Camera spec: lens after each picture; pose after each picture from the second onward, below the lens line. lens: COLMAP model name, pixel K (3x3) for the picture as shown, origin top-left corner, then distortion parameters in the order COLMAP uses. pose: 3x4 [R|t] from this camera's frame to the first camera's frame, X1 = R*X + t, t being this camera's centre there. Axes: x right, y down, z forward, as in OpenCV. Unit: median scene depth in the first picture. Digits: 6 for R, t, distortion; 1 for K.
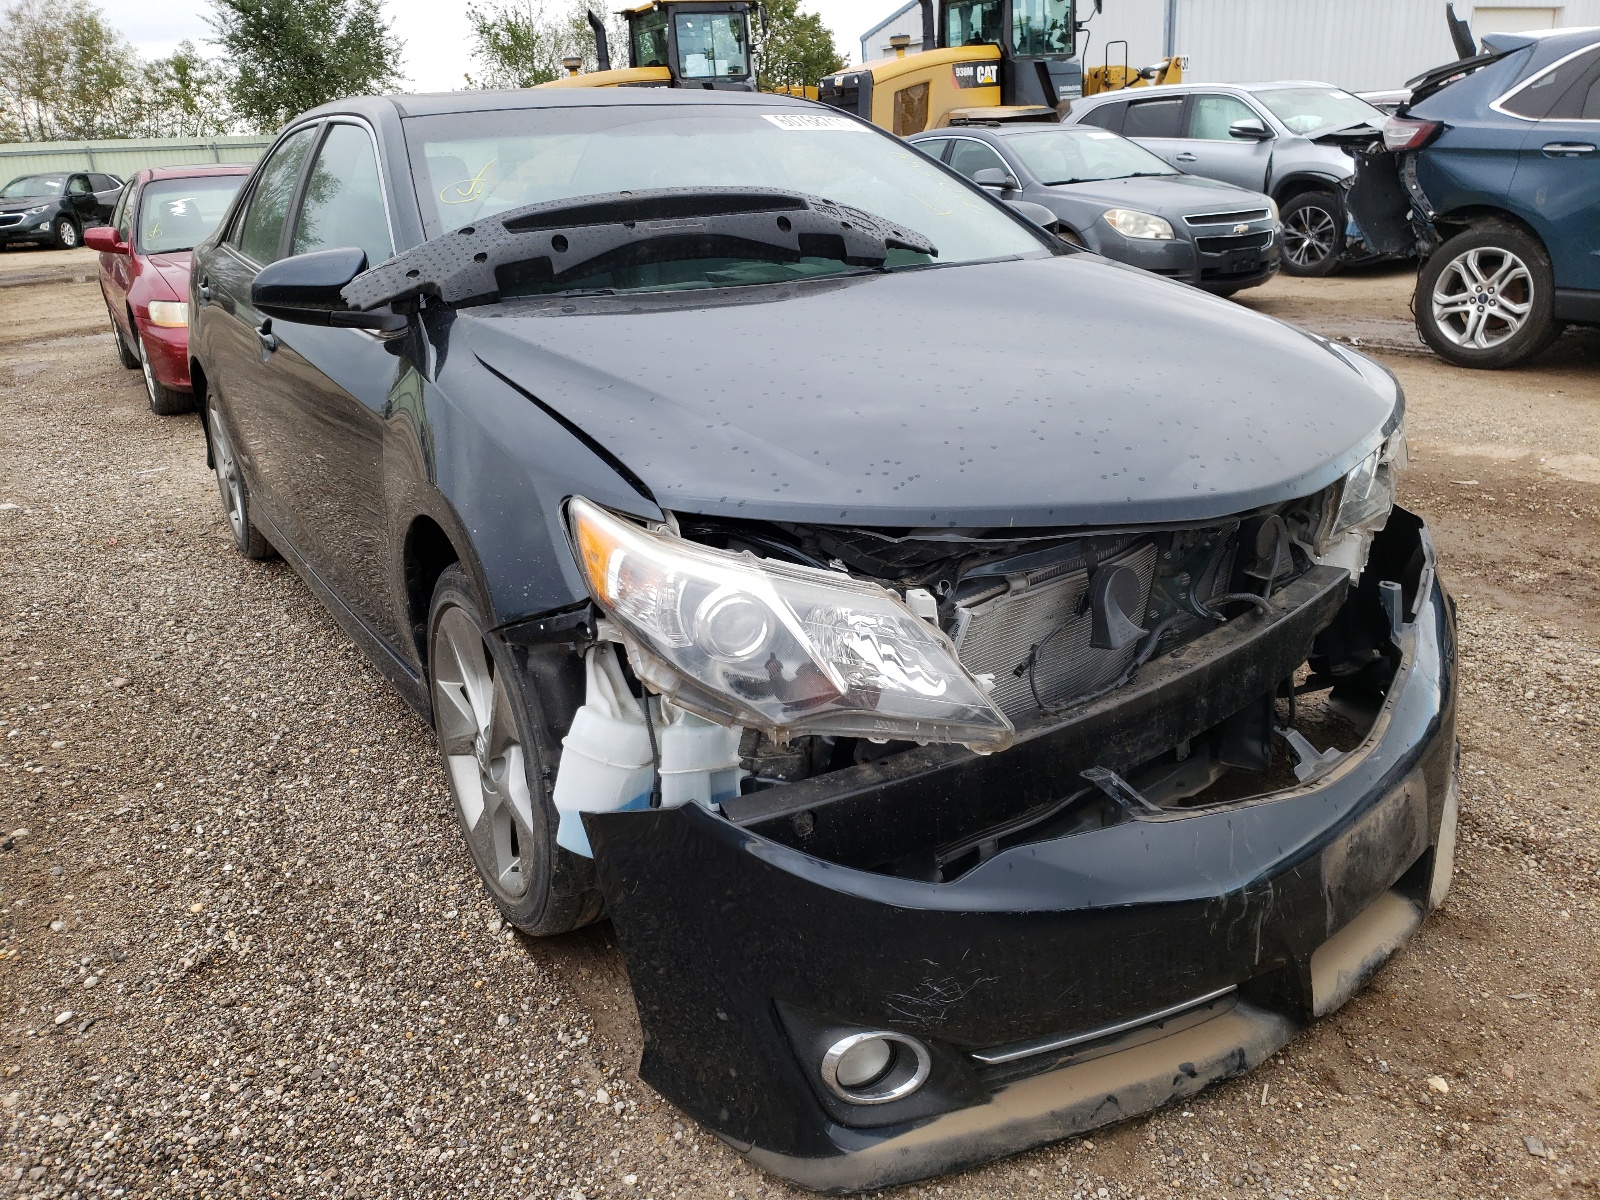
lens RADIAL K [[1151.7, 0, 801.8], [0, 1151.7, 592.2], [0, 0, 1]] dist [0.015689, 0.002606]
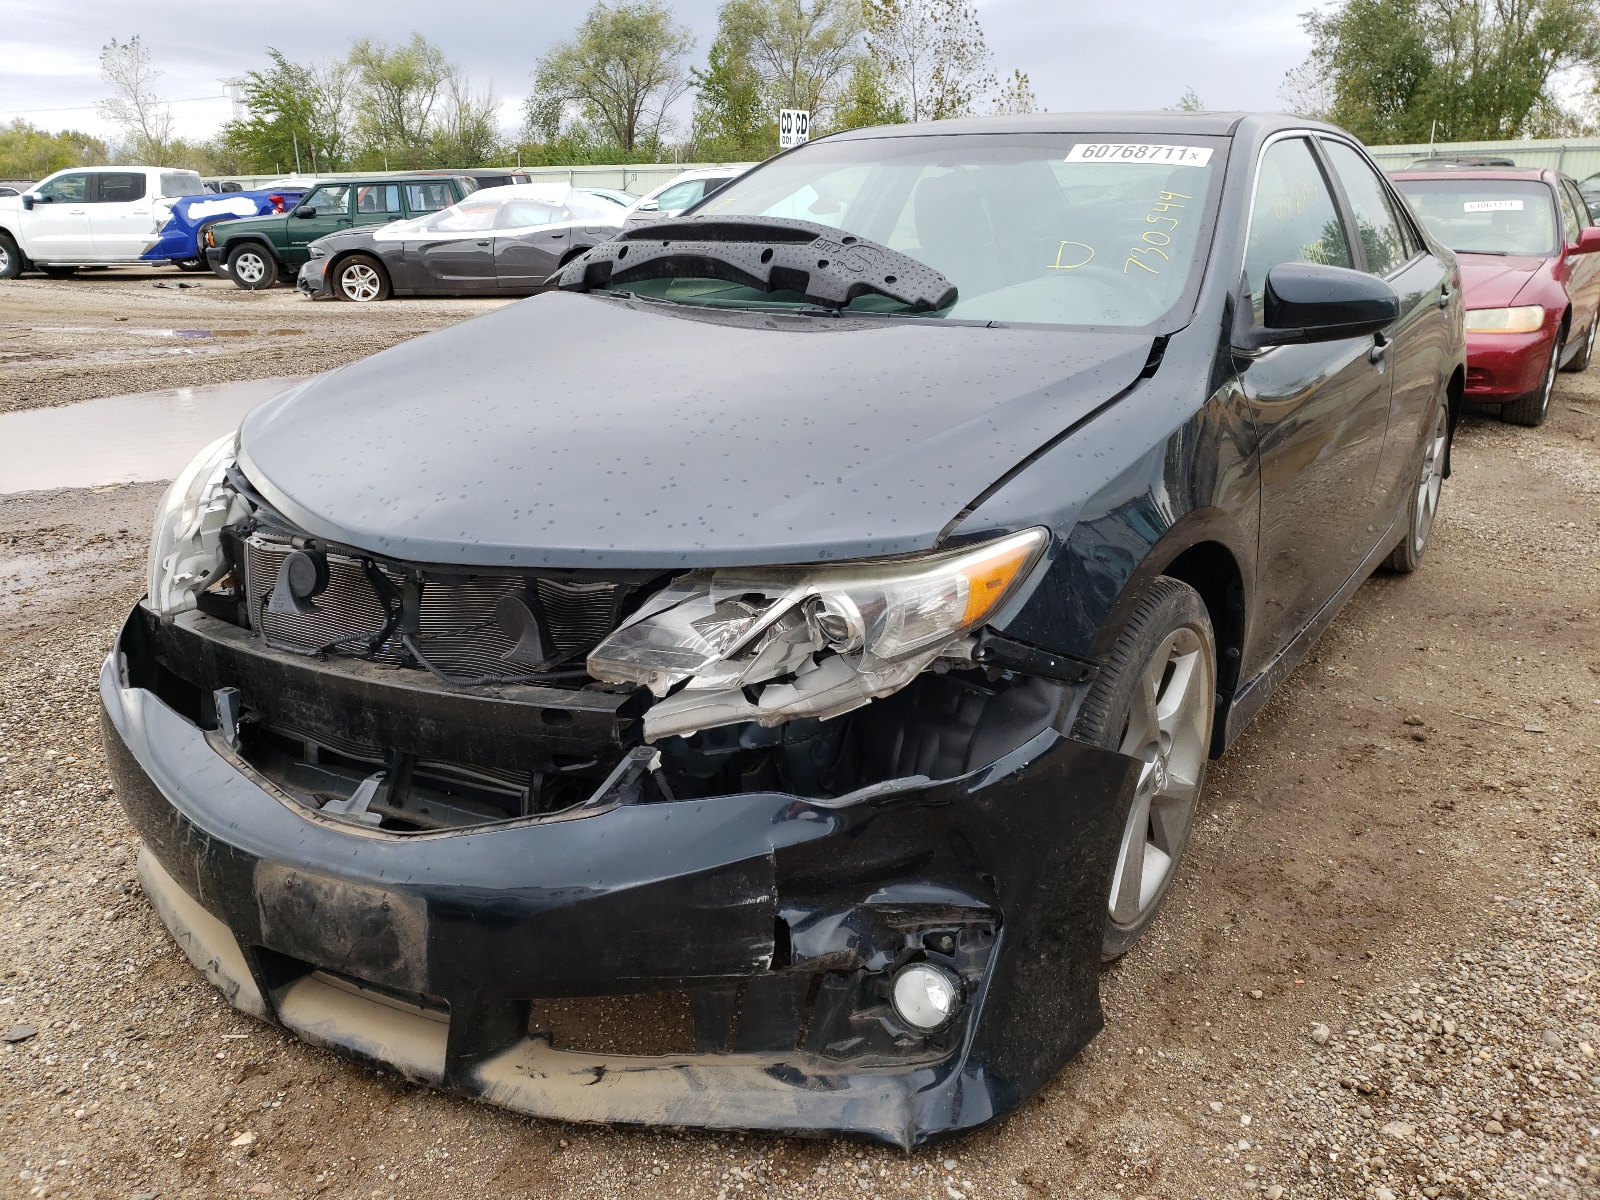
lens RADIAL K [[1151.7, 0, 801.8], [0, 1151.7, 592.2], [0, 0, 1]] dist [0.015689, 0.002606]
pose [[0.444020, 0.333851, -0.831499, 1.428043], [-0.331833, 0.923279, 0.193502, -0.364782], [0.832306, 0.190000, 0.520737, 0.782469]]
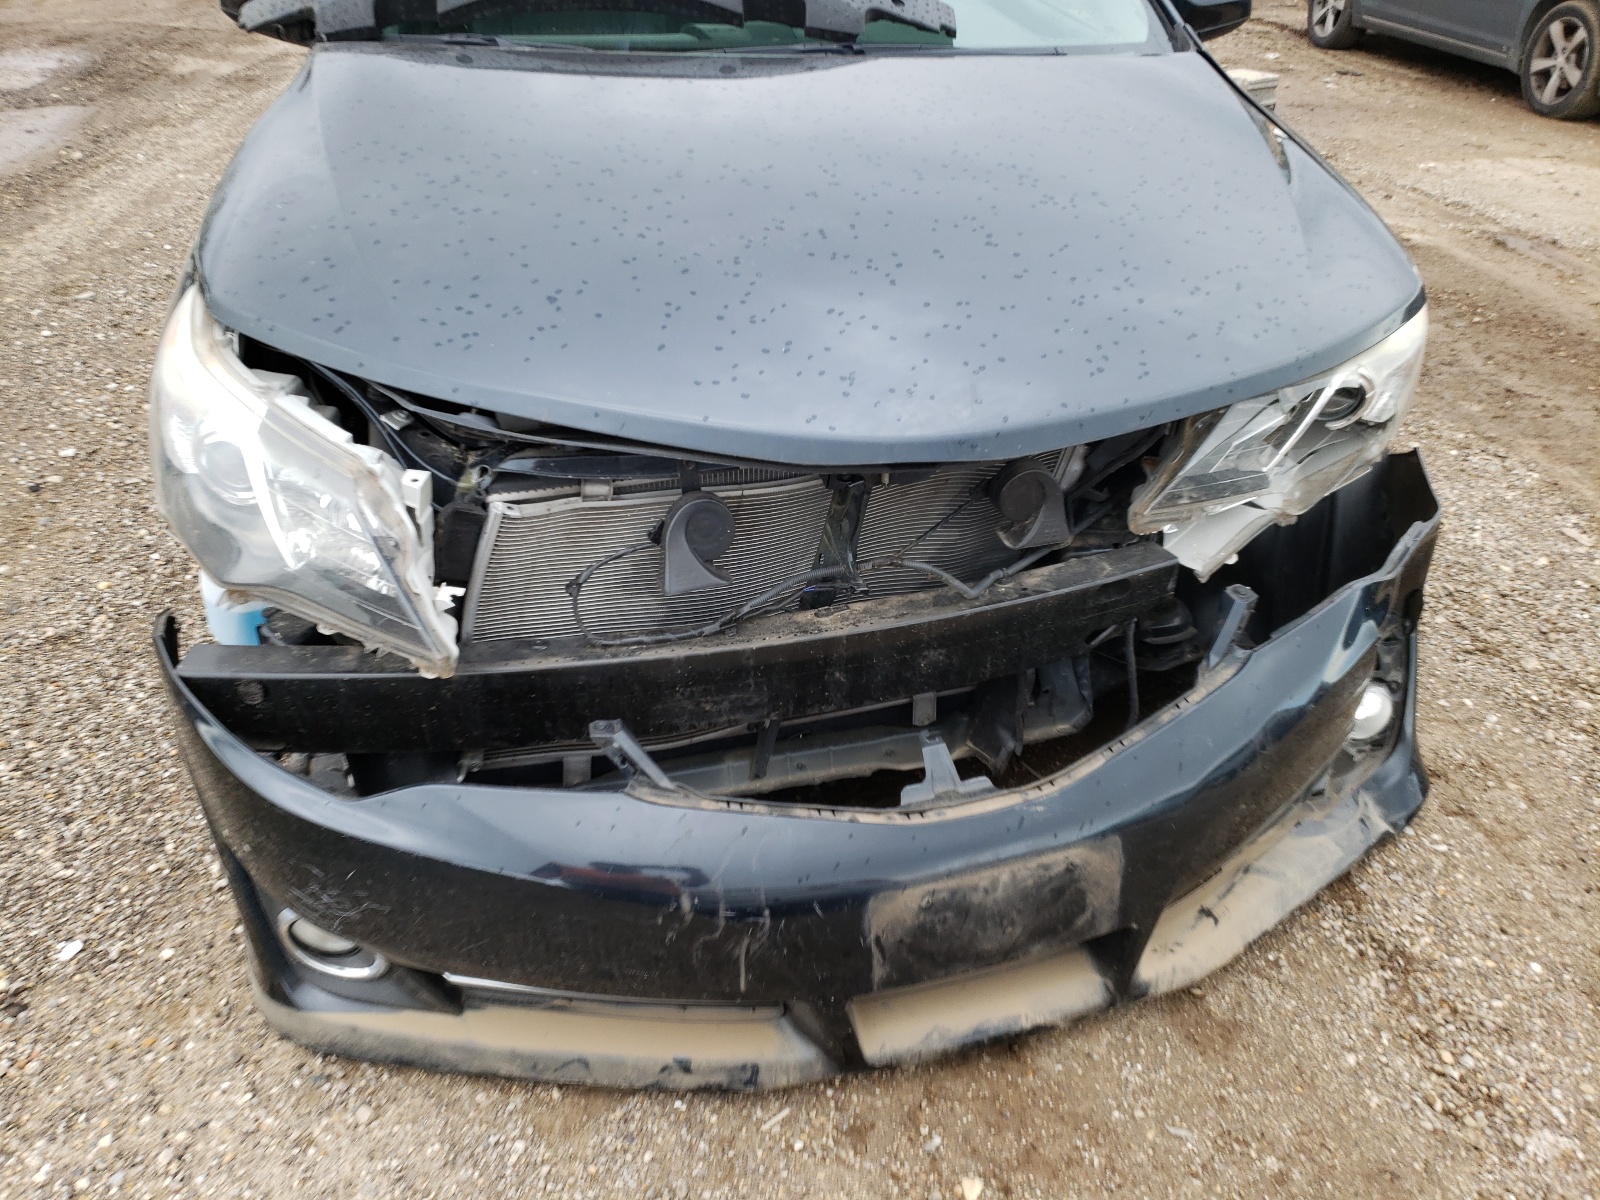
lens RADIAL K [[1151.7, 0, 801.8], [0, 1151.7, 592.2], [0, 0, 1]] dist [0.015689, 0.002606]
pose [[0.917501, 0.260932, -0.300178, 0.564301], [-0.191764, 0.951418, 0.240896, -0.156488], [0.348452, -0.163459, 0.922964, 0.260120]]
